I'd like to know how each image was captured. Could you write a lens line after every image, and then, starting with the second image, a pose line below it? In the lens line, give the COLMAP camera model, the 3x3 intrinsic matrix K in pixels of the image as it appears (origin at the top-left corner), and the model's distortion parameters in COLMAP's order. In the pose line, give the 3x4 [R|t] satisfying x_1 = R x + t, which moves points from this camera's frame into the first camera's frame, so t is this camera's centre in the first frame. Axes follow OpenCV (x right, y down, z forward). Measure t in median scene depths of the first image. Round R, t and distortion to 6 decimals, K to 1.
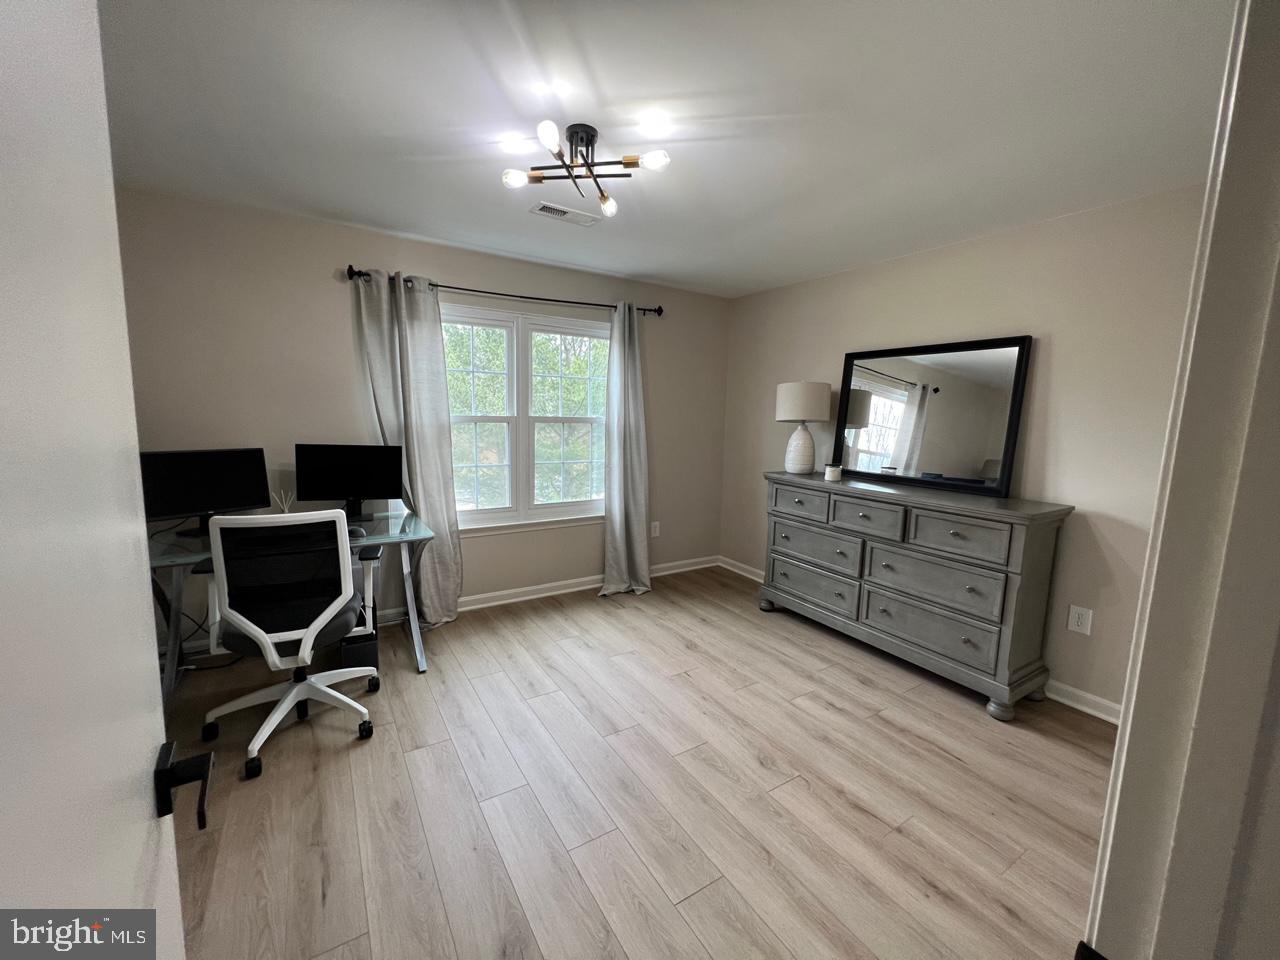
lens RADIAL K [[512.0, 0, 634.0], [0, 512.0, 477.6], [0, 0, 1]] dist [-0.000707, -0.000165]
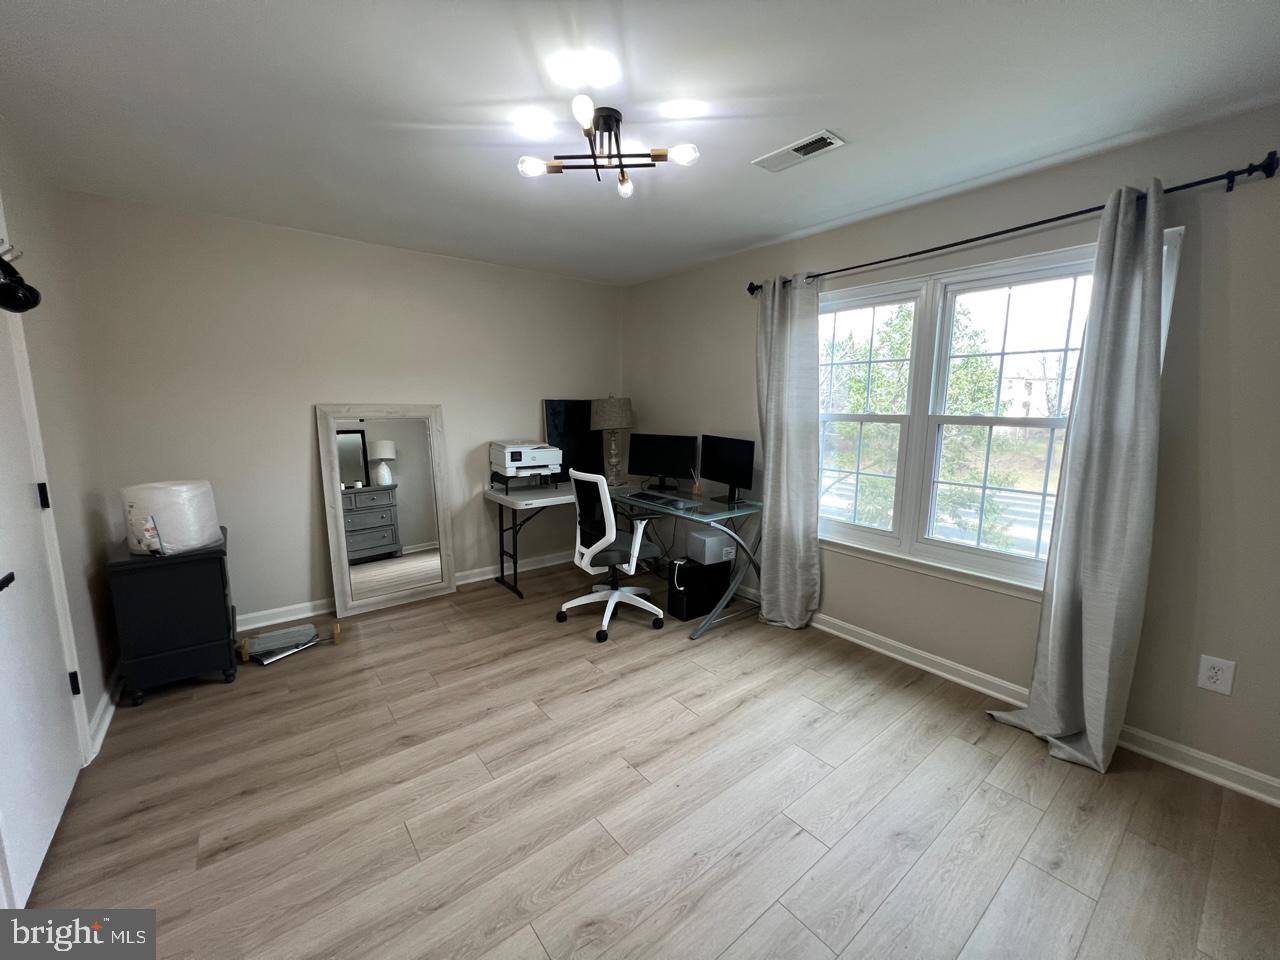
lens RADIAL K [[512.0, 0, 634.0], [0, 512.0, 477.6], [0, 0, 1]] dist [-0.000707, -0.000165]
pose [[0.105452, 0.120099, -0.987145, 0.533798], [-0.132572, 0.985517, 0.105739, -0.060597], [0.985548, 0.119717, 0.119847, 0.572564]]
